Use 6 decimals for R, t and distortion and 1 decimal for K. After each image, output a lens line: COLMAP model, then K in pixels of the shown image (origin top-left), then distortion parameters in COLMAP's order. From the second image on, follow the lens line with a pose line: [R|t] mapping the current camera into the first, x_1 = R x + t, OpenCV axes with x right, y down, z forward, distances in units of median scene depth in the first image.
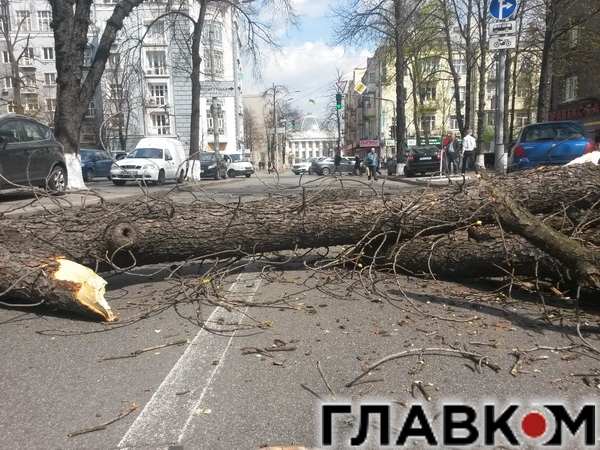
lens RADIAL K [[477.7, 0, 299.9], [0, 477.7, 224.1], [0, 0, 1]] dist [-0.002311, -0.022944]
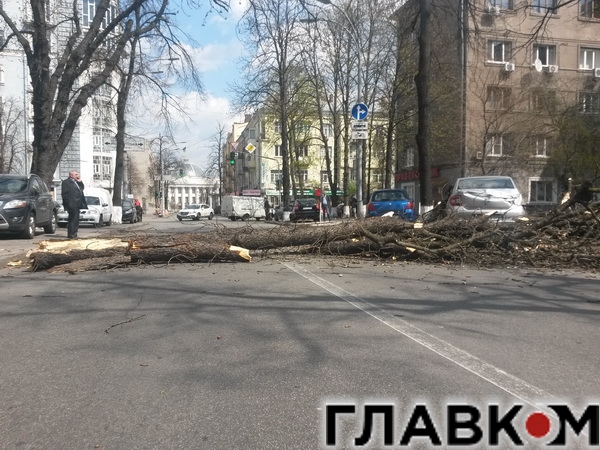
lens RADIAL K [[477.7, 0, 300.1], [0, 477.7, 224.8], [0, 0, 1]] dist [-0.002311, -0.022944]
pose [[0.964547, 0.007220, 0.263812, -0.043142], [0.017476, 0.995684, -0.091145, 0.011221], [-0.263331, 0.092524, 0.960258, -0.104912]]
